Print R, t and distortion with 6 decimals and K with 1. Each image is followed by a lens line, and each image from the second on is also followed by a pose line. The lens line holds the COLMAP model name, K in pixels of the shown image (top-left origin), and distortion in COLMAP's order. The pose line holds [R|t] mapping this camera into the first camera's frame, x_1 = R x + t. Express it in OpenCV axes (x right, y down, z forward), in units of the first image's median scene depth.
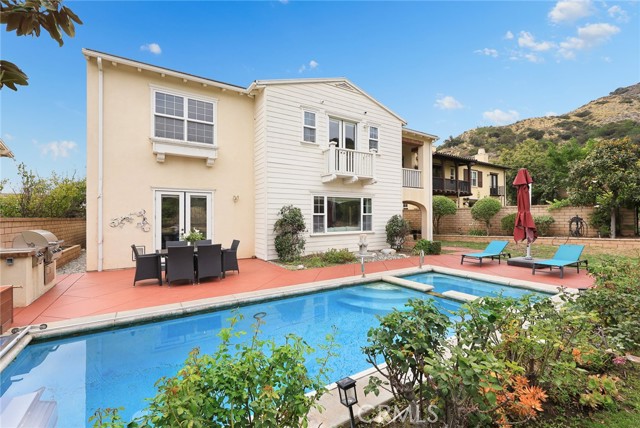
lens RADIAL K [[265.9, 0, 334.9], [0, 265.9, 215.8], [0, 0, 1]] dist [0.000740, 0.000172]
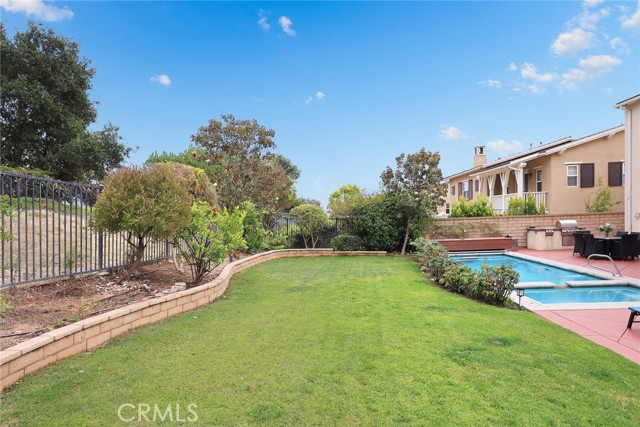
lens RADIAL K [[357.3, 0, 320.0], [0, 357.3, 213.5], [0, 0, 1]] dist [0.003054, 0.000856]
pose [[-0.602679, 0.021138, -0.797704, 1.240933], [0.042617, 0.999075, -0.005724, -0.035121], [0.796845, -0.037446, -0.603022, 0.621168]]
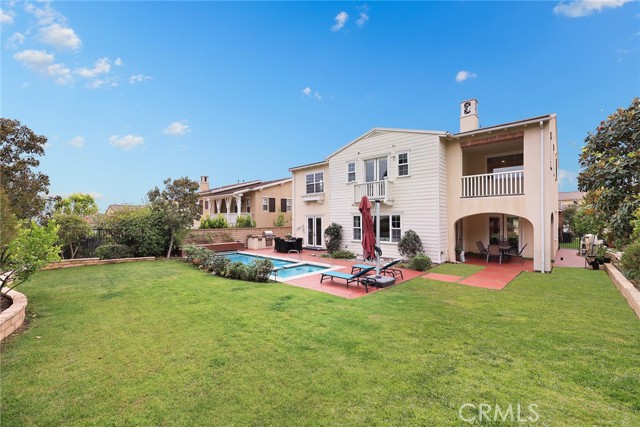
lens RADIAL K [[276.5, 0, 318.6], [0, 276.5, 217.3], [0, 0, 1]] dist [0.000904, 0.000427]
pose [[0.242964, -0.003442, -0.970029, 1.448787], [0.006191, 0.999979, -0.001998, -0.065103], [0.970016, -0.005520, 0.242980, 0.407229]]
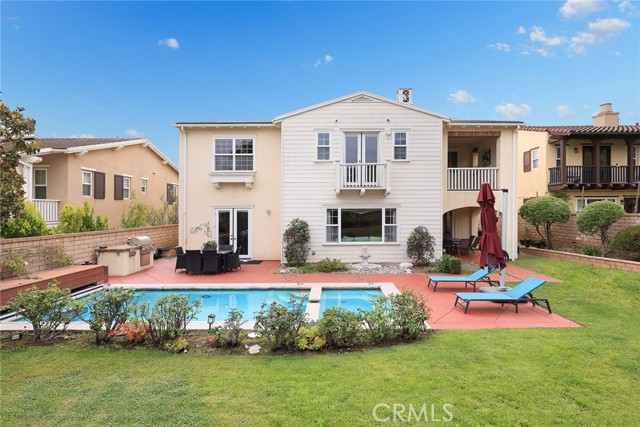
lens RADIAL K [[319.7, 0, 352.6], [0, 319.7, 210.5], [0, 0, 1]] dist [0.002528, 0.000190]
pose [[0.854937, 0.000206, -0.518732, 0.697422], [0.000823, 0.999998, 0.001754, -0.069415], [0.518732, -0.001926, 0.854935, -0.073593]]
